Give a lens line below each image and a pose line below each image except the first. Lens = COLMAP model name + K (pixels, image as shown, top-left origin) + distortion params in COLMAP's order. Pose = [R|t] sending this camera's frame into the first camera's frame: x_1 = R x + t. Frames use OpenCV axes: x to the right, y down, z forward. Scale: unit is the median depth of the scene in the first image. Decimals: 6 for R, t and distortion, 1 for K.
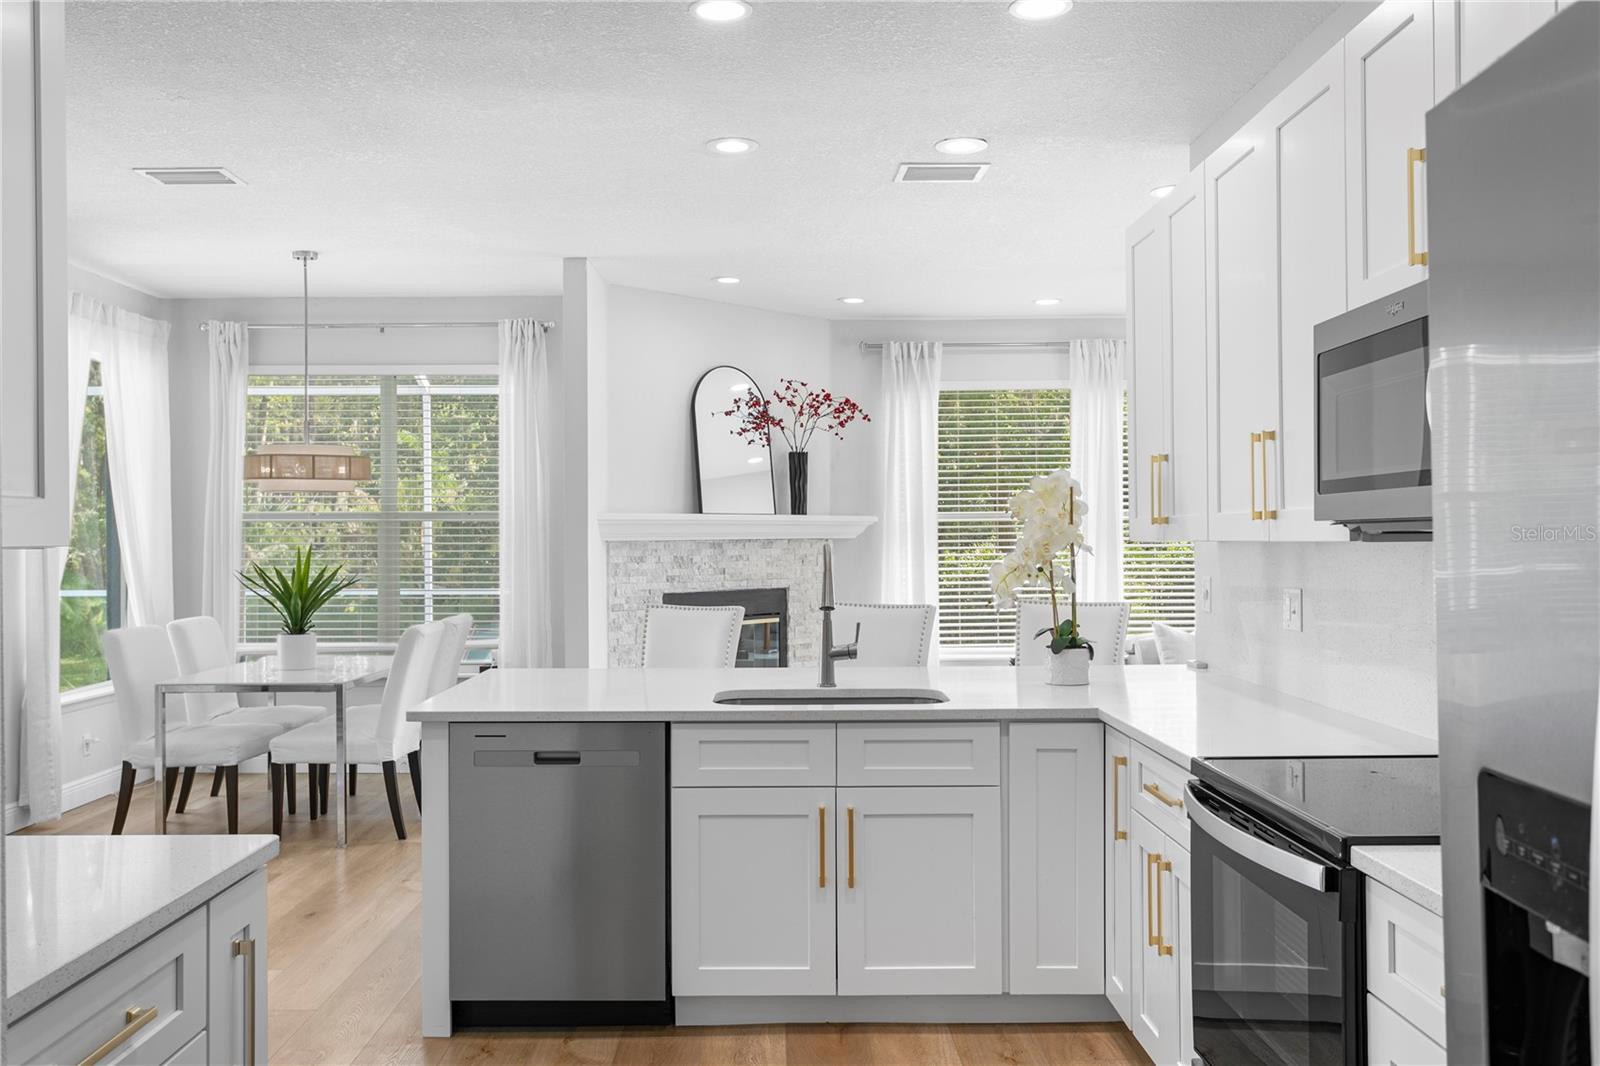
lens RADIAL K [[1346.3, 0, 794.9], [0, 1346.3, 526.1], [0, 0, 1]] dist [-0.018272, -0.005254]
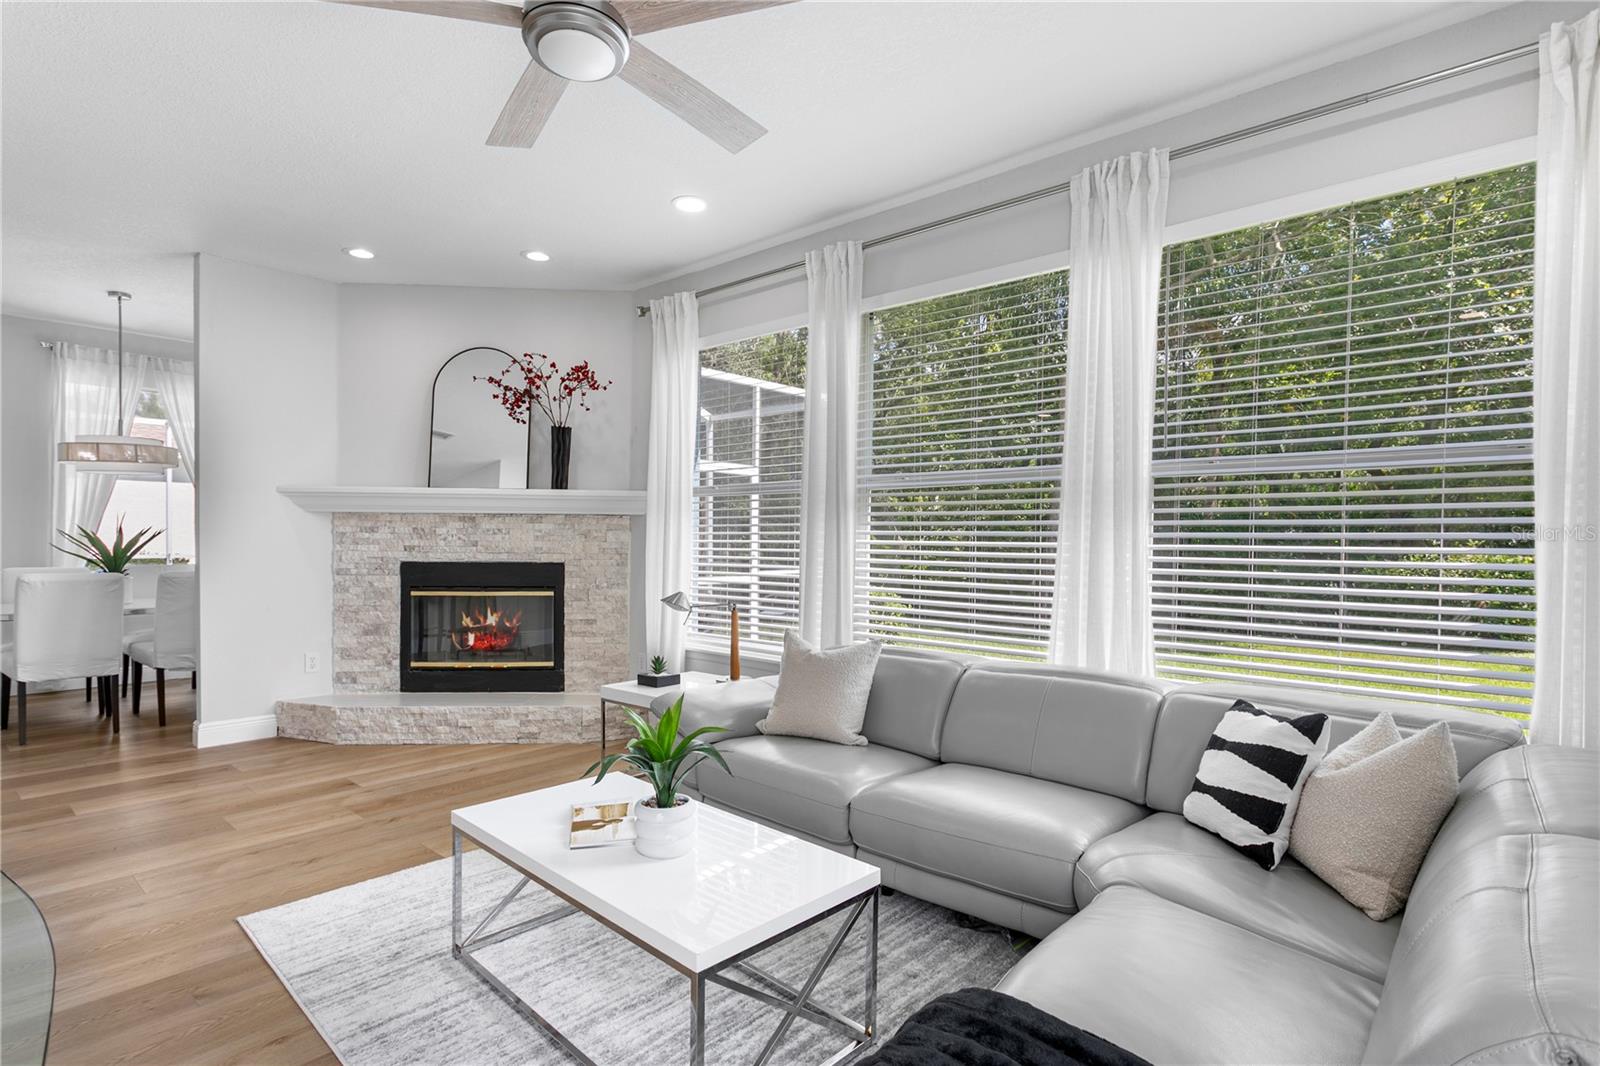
lens RADIAL K [[812.3, 0, 805.9], [0, 812.3, 544.1], [0, 0, 1]] dist [0.014919, -0.001716]
pose [[0.722931, 0.023236, -0.690530, 0.570490], [-0.008957, 0.999666, 0.024261, 0.016125], [0.690862, -0.011354, 0.722897, 0.711369]]
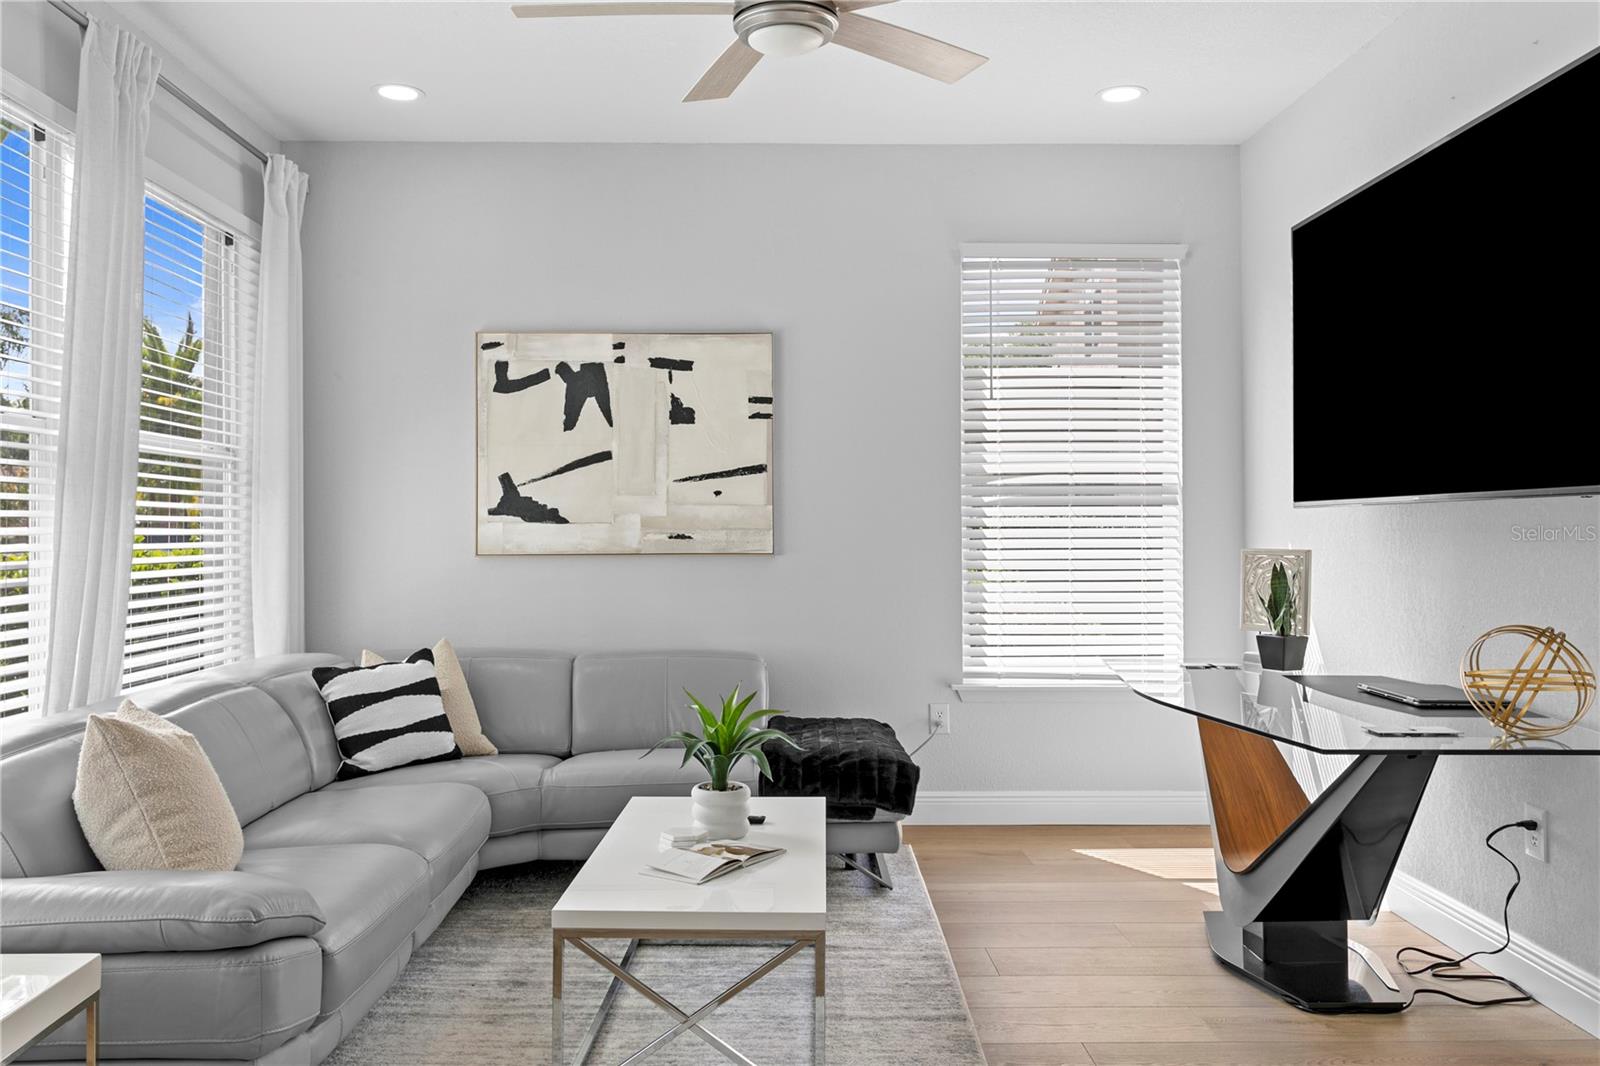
lens RADIAL K [[1323.6, 0, 801.2], [0, 1323.6, 499.5], [0, 0, 1]] dist [0.036593, -0.031185]
pose [[0.006322, 0.033437, 0.999421, -0.054913], [-0.007969, 0.999411, -0.033387, 0.027841], [-0.999948, -0.007753, 0.006585, 0.835746]]
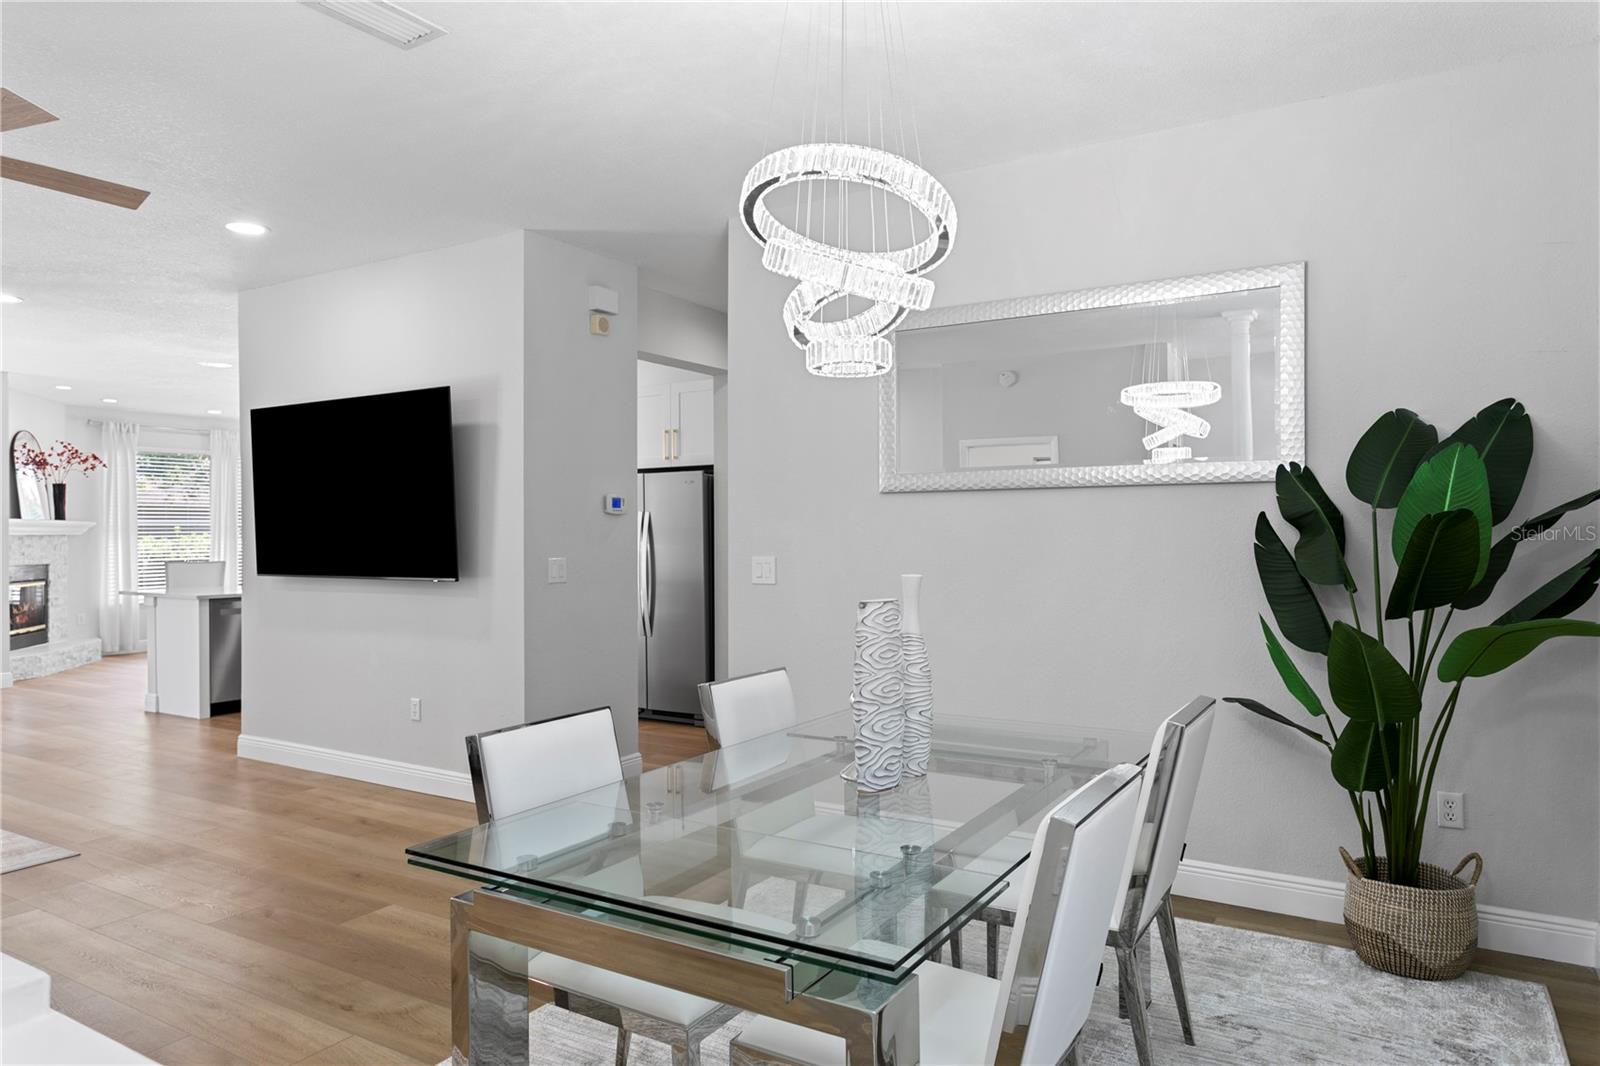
lens RADIAL K [[1038.7, 0, 772.6], [0, 1038.7, 531.1], [0, 0, 1]] dist [-0.004524, 0.010346]
pose [[0.547498, 0.008851, 0.836760, -0.616450], [-0.005975, 0.999960, -0.006668, 0.008460], [-0.836786, -0.001349, 0.547529, -0.475107]]
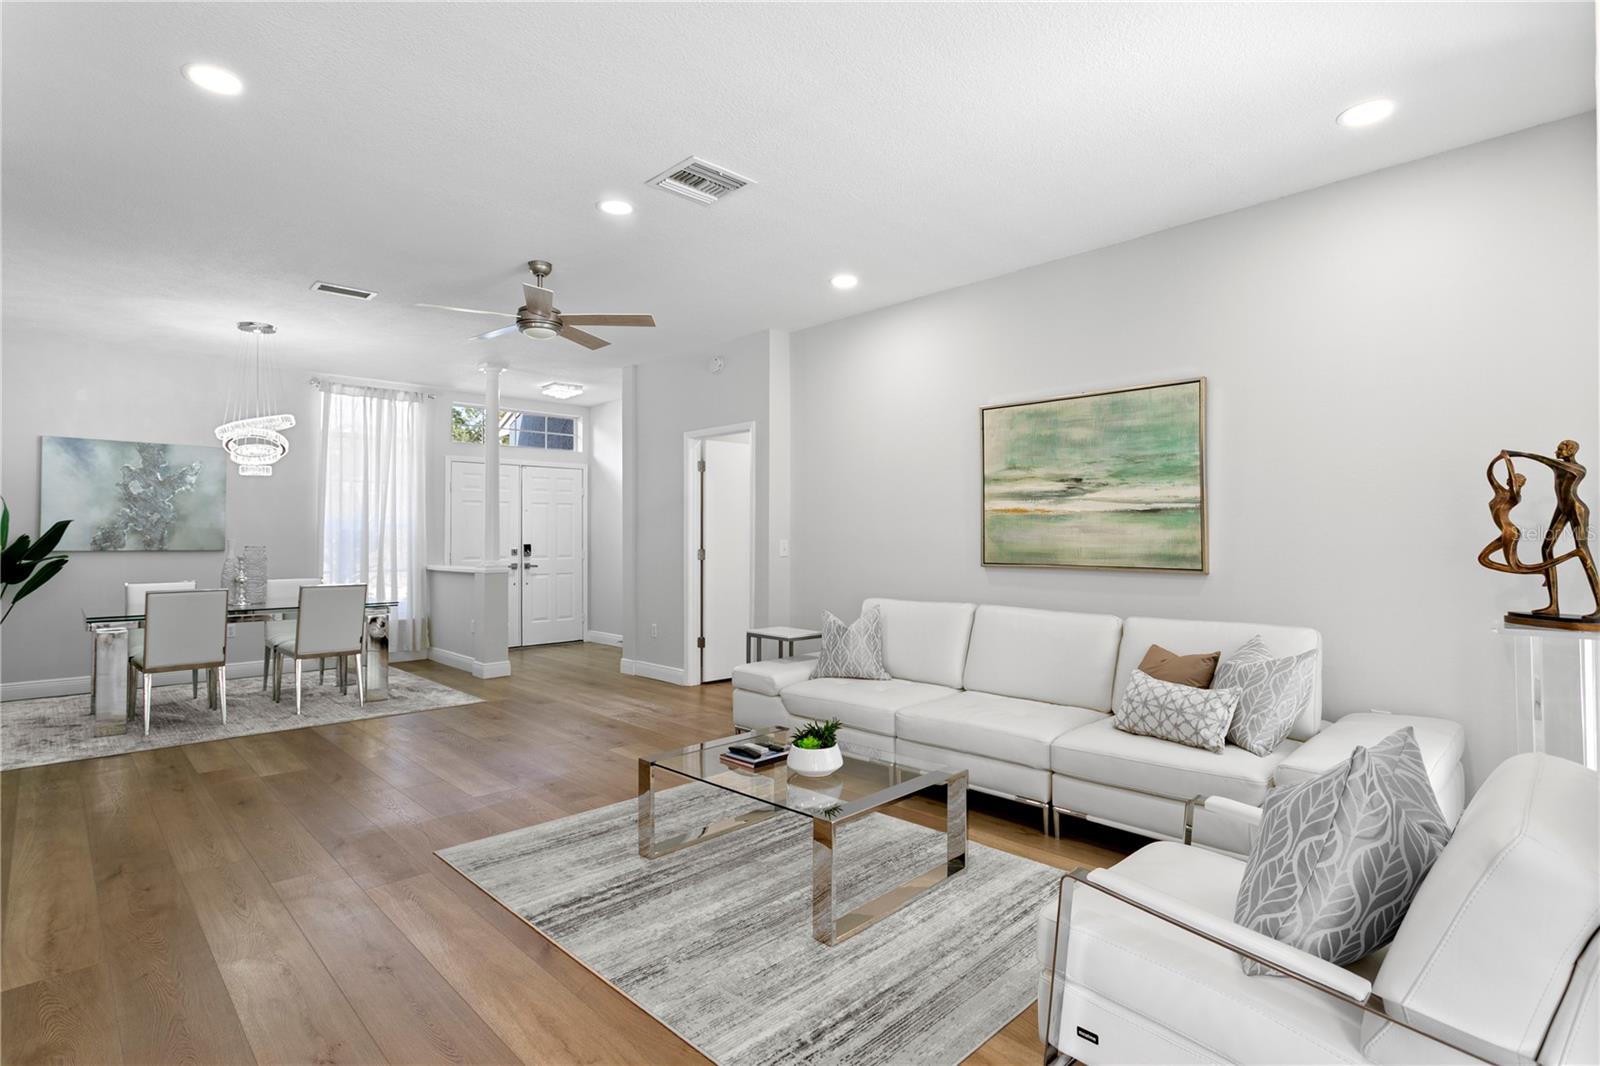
lens RADIAL K [[805.0, 0, 791.7], [0, 805.0, 524.1], [0, 0, 1]] dist [-0.006664, 0.000931]
pose [[-0.730244, -0.000143, -0.683186, -0.230974], [0.013925, 0.999789, -0.015094, 0.022824], [0.683044, -0.020535, -0.730088, 0.499181]]
